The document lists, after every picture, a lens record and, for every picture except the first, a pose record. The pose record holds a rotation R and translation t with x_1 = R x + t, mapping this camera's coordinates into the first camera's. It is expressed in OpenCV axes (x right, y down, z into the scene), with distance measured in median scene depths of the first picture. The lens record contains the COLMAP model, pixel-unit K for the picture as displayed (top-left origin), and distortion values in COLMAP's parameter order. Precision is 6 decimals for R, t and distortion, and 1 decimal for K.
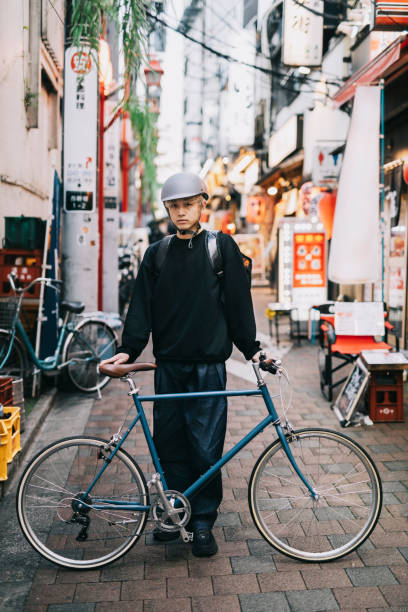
lens RADIAL K [[853.8, 0, 203.6], [0, 853.8, 305.5], [0, 0, 1]] dist [0.003235, 0.000000]
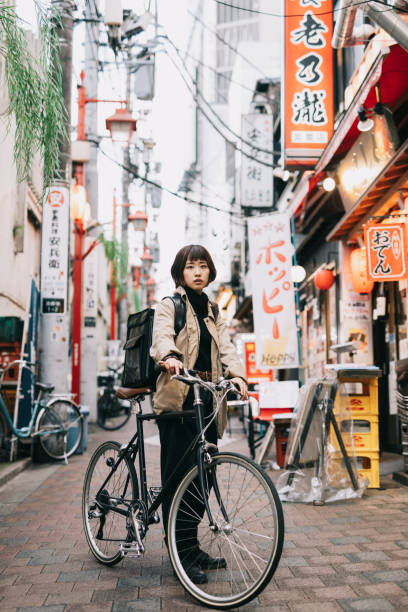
lens RADIAL K [[853.8, 0, 202.0], [0, 853.8, 308.6], [0, 0, 1]] dist [0.003235, 0.000000]
pose [[0.999757, -0.018845, -0.011464, 0.085866], [0.016516, 0.984025, -0.177261, 0.106170], [0.014621, 0.177028, 0.984097, -0.221599]]
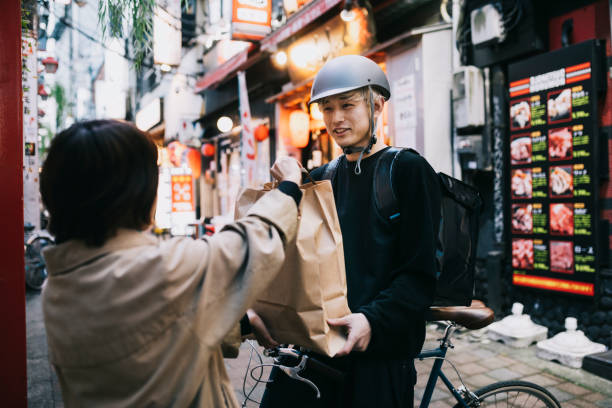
lens RADIAL K [[583.2, 0, 303.0], [0, 583.2, 209.1], [0, 0, 1]] dist [-0.026836, 0.000000]
pose [[0.927563, -0.030466, 0.372423, -0.081741], [0.046370, 0.998352, -0.033822, 0.024077], [-0.370778, 0.048641, 0.927447, -0.010458]]
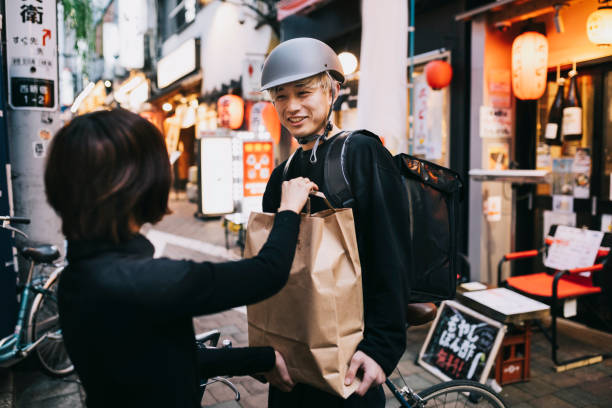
lens RADIAL K [[583.2, 0, 304.2], [0, 583.2, 206.2], [0, 0, 1]] dist [-0.026836, 0.000000]
pose [[0.922479, -0.042378, 0.383714, -0.127670], [0.034984, 0.999044, 0.026231, -0.036464], [-0.384459, -0.010774, 0.923079, 0.489550]]
